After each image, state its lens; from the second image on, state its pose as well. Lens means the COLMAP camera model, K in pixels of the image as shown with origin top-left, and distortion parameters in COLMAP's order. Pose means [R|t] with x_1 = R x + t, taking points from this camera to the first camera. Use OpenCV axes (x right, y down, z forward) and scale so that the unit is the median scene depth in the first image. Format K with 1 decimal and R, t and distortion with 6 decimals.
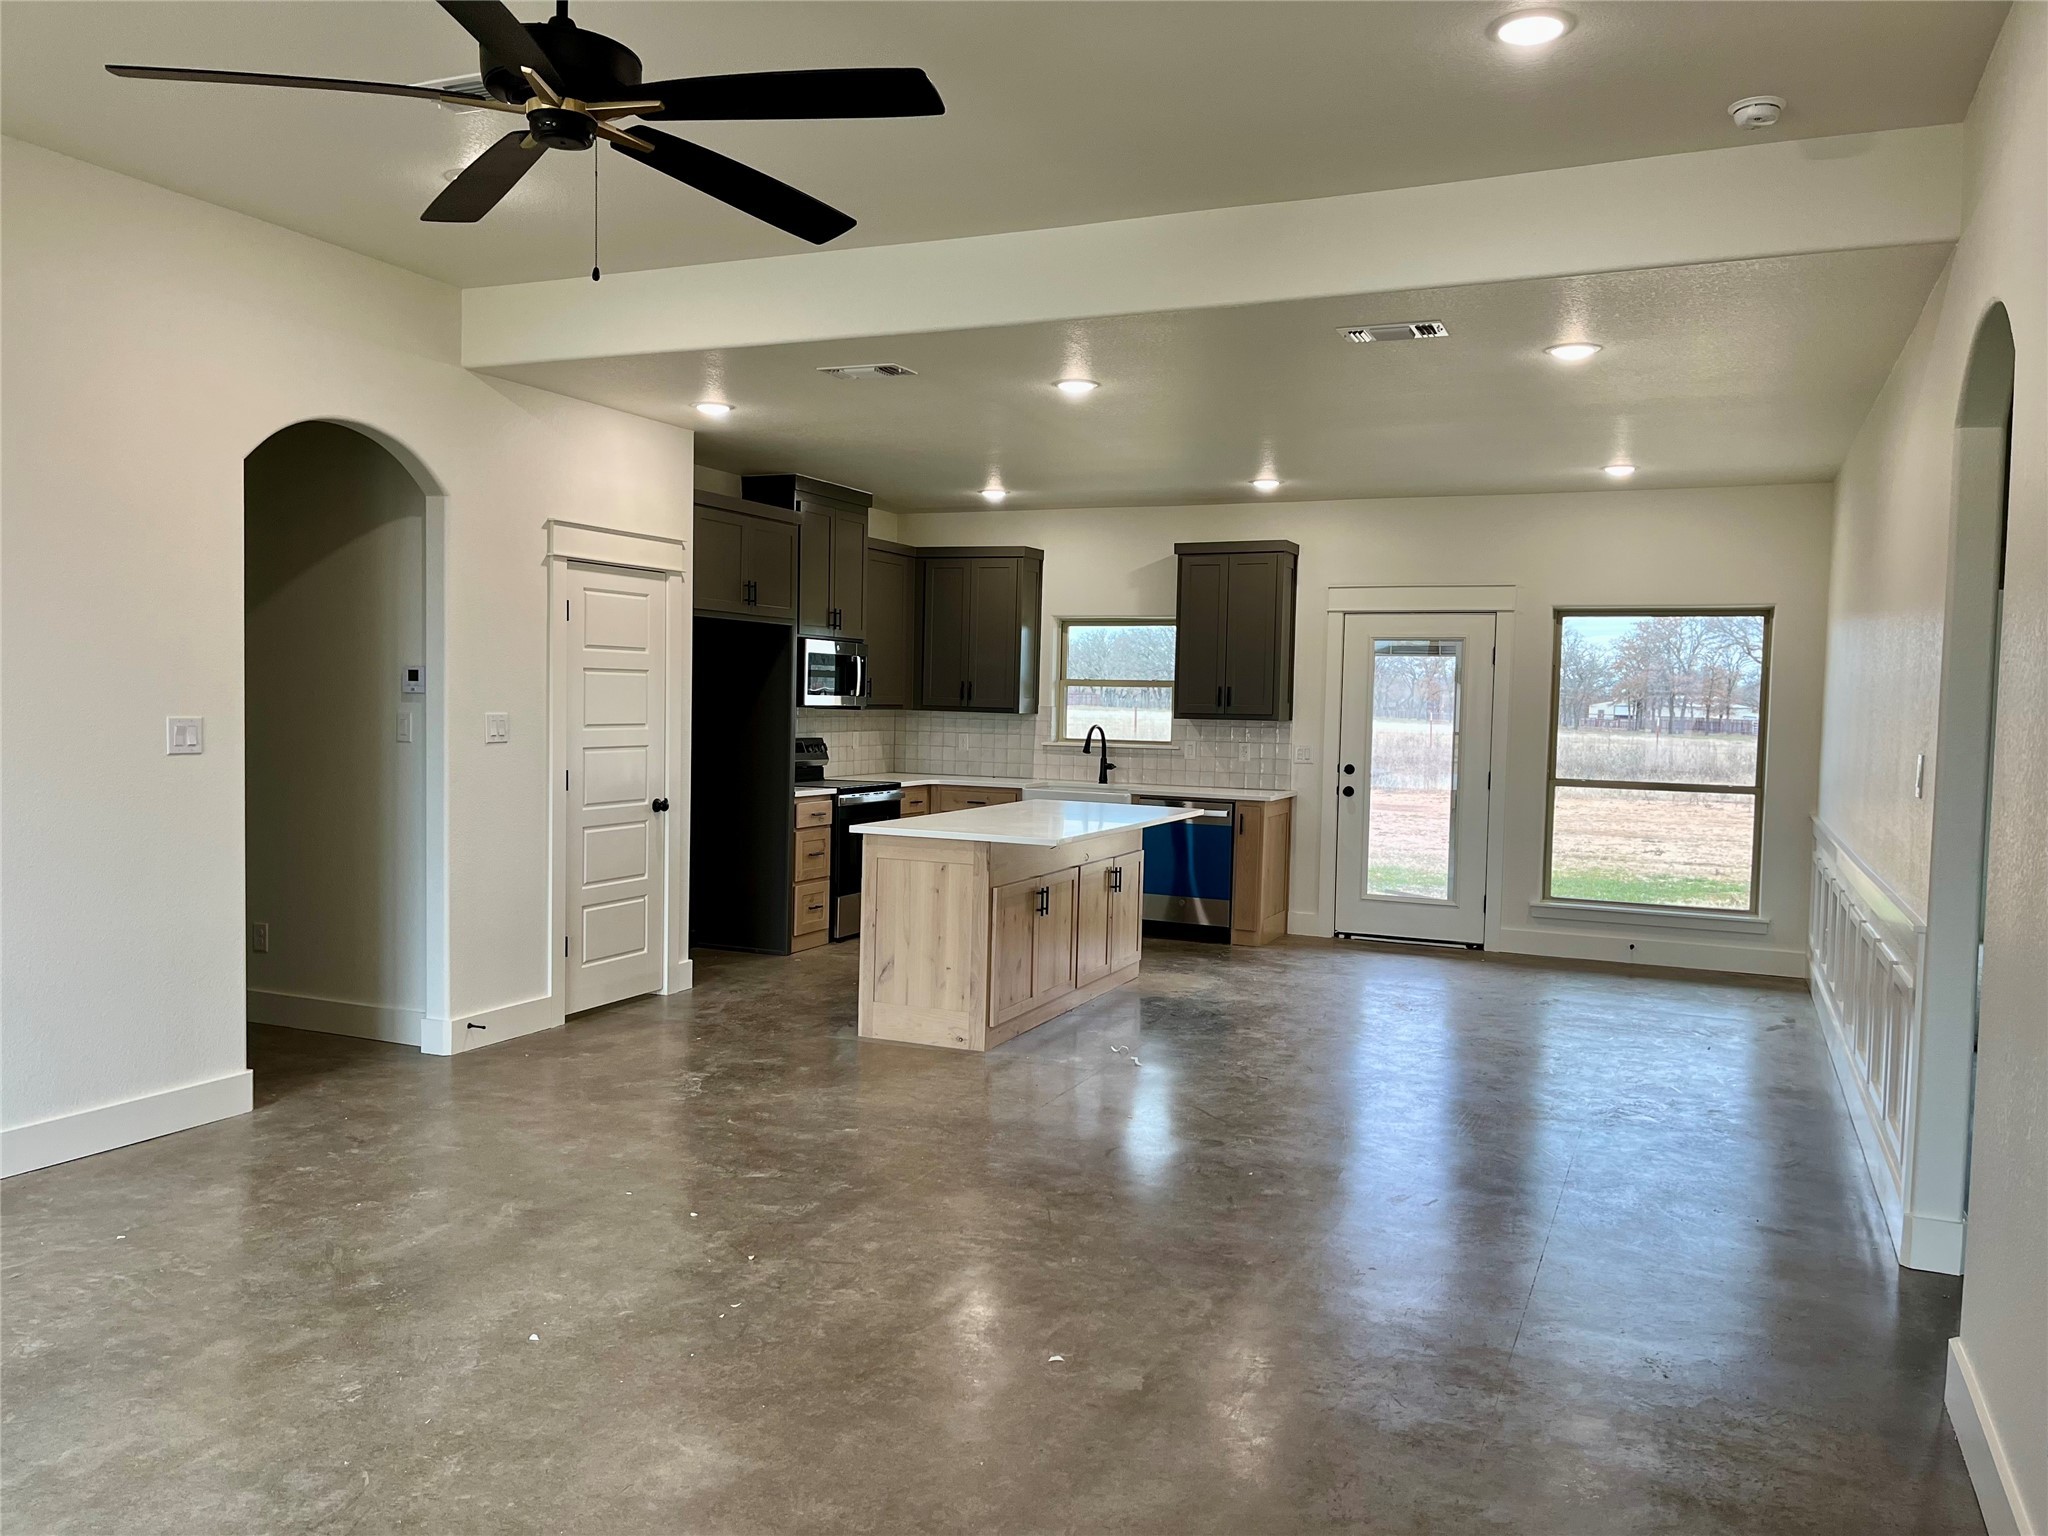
lens RADIAL K [[1544.9, 0, 1023.5], [0, 1544.9, 772.5], [0, 0, 1]] dist [-0.009317, -0.002151]
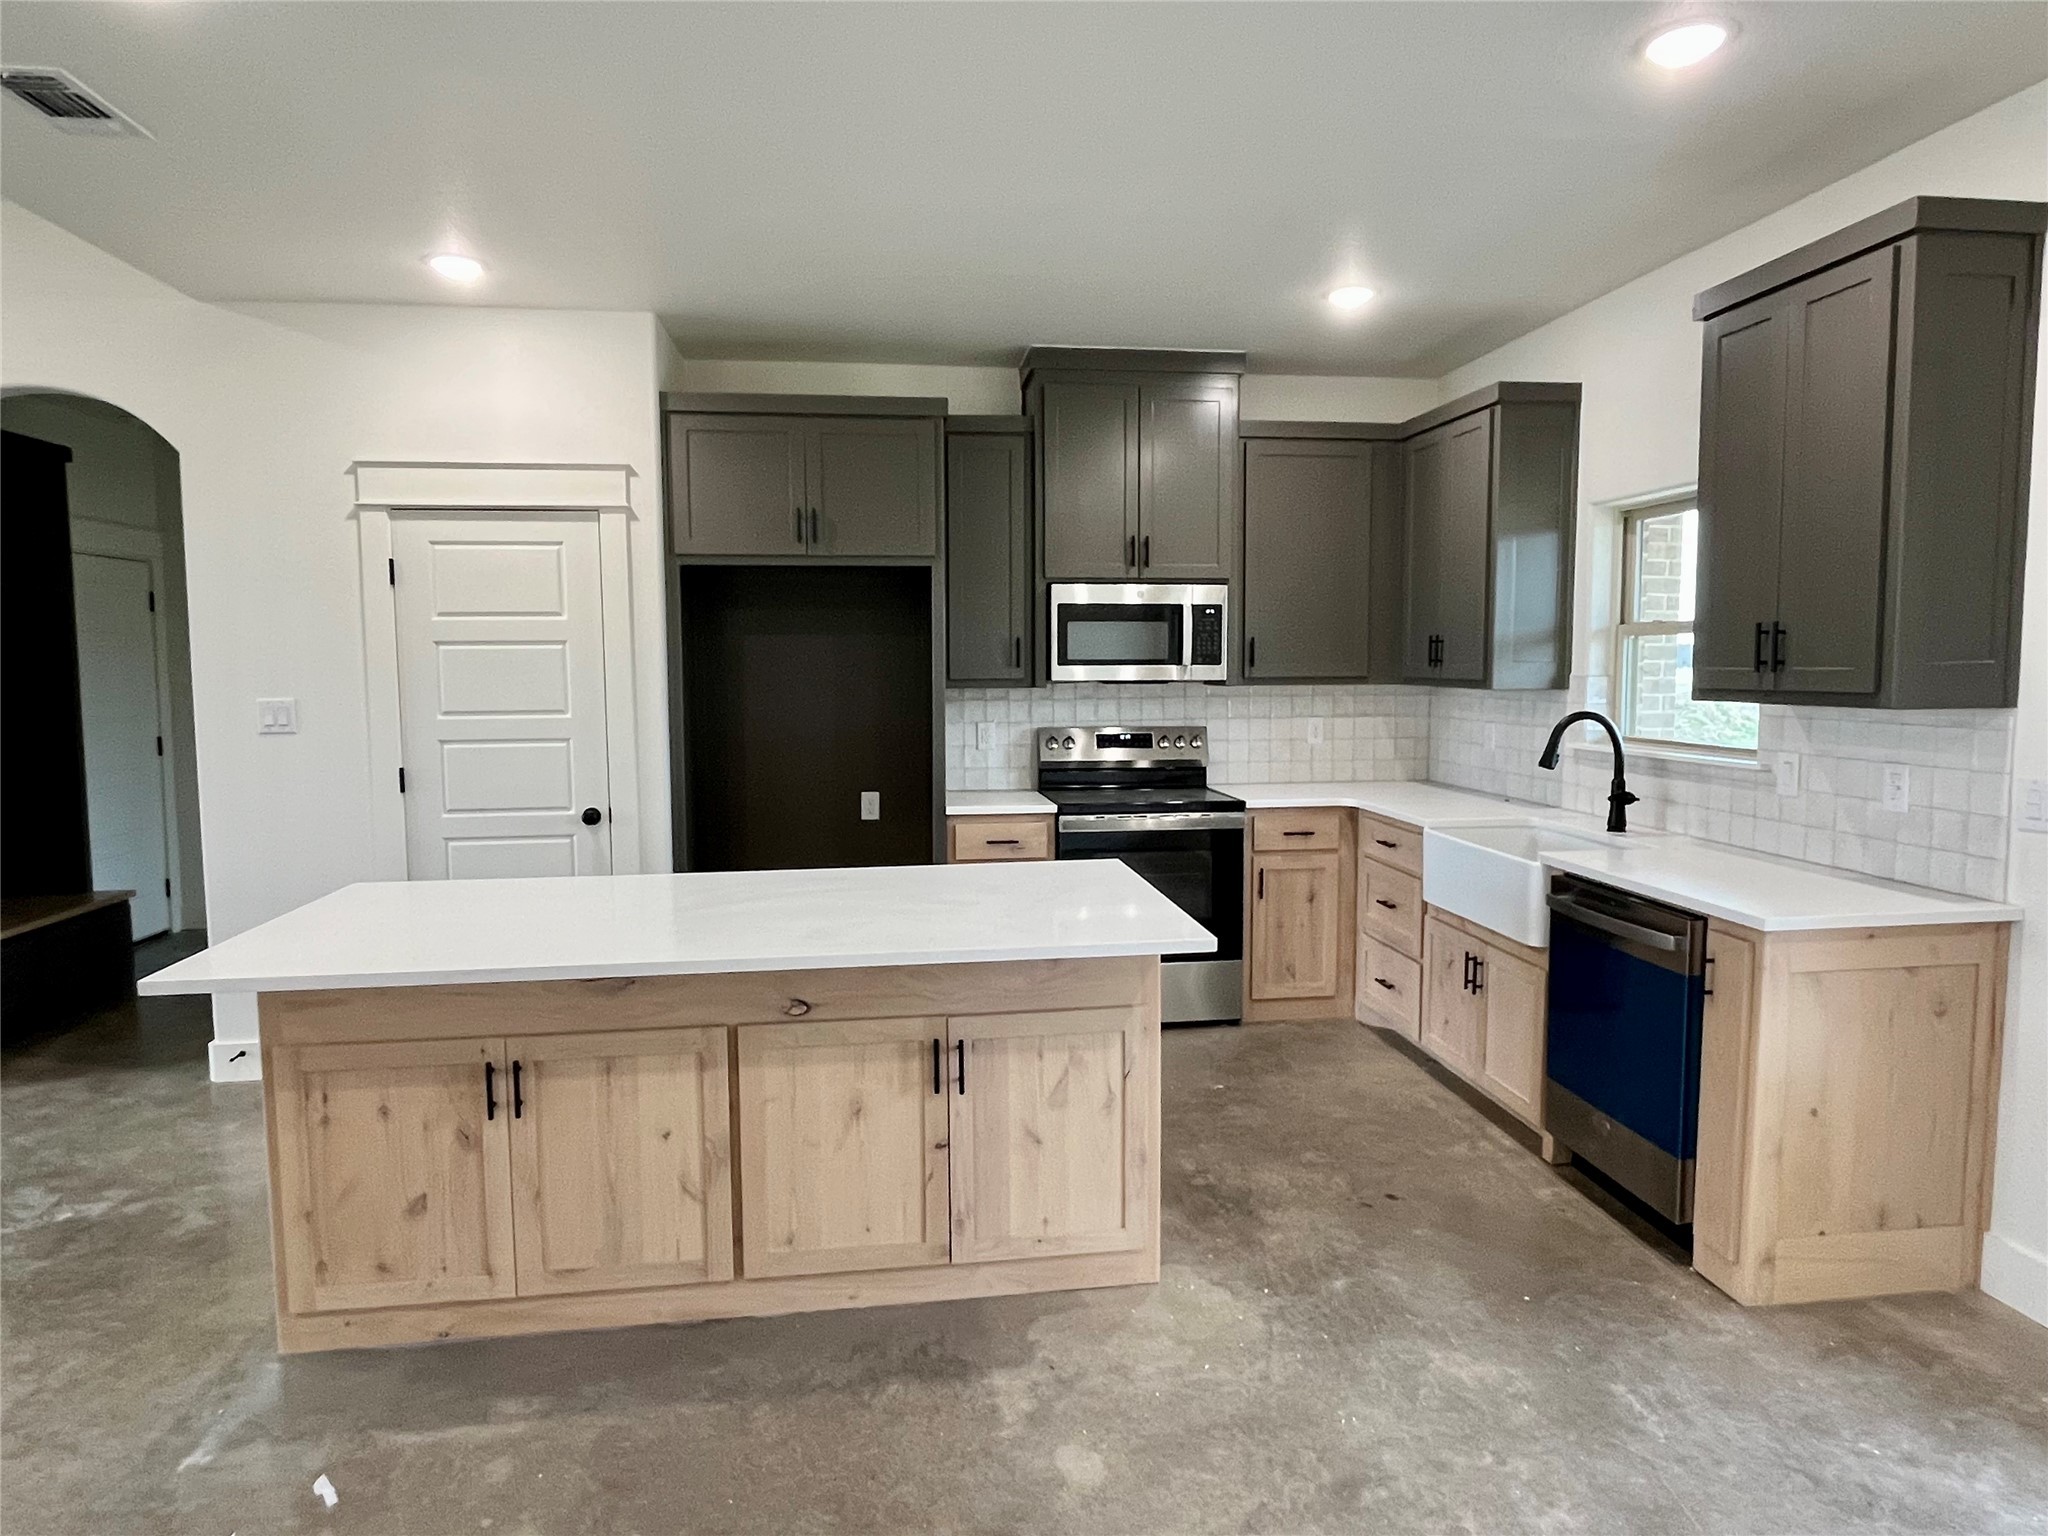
lens RADIAL K [[1203.9, 0, 1024.3], [0, 1203.9, 759.3], [0, 0, 1]] dist [0.006121, -0.000174]
pose [[0.512871, 0.044013, -0.857337, 0.318811], [-0.024658, 0.999028, 0.036536, -0.028301], [0.858112, 0.002401, 0.513458, 0.721324]]
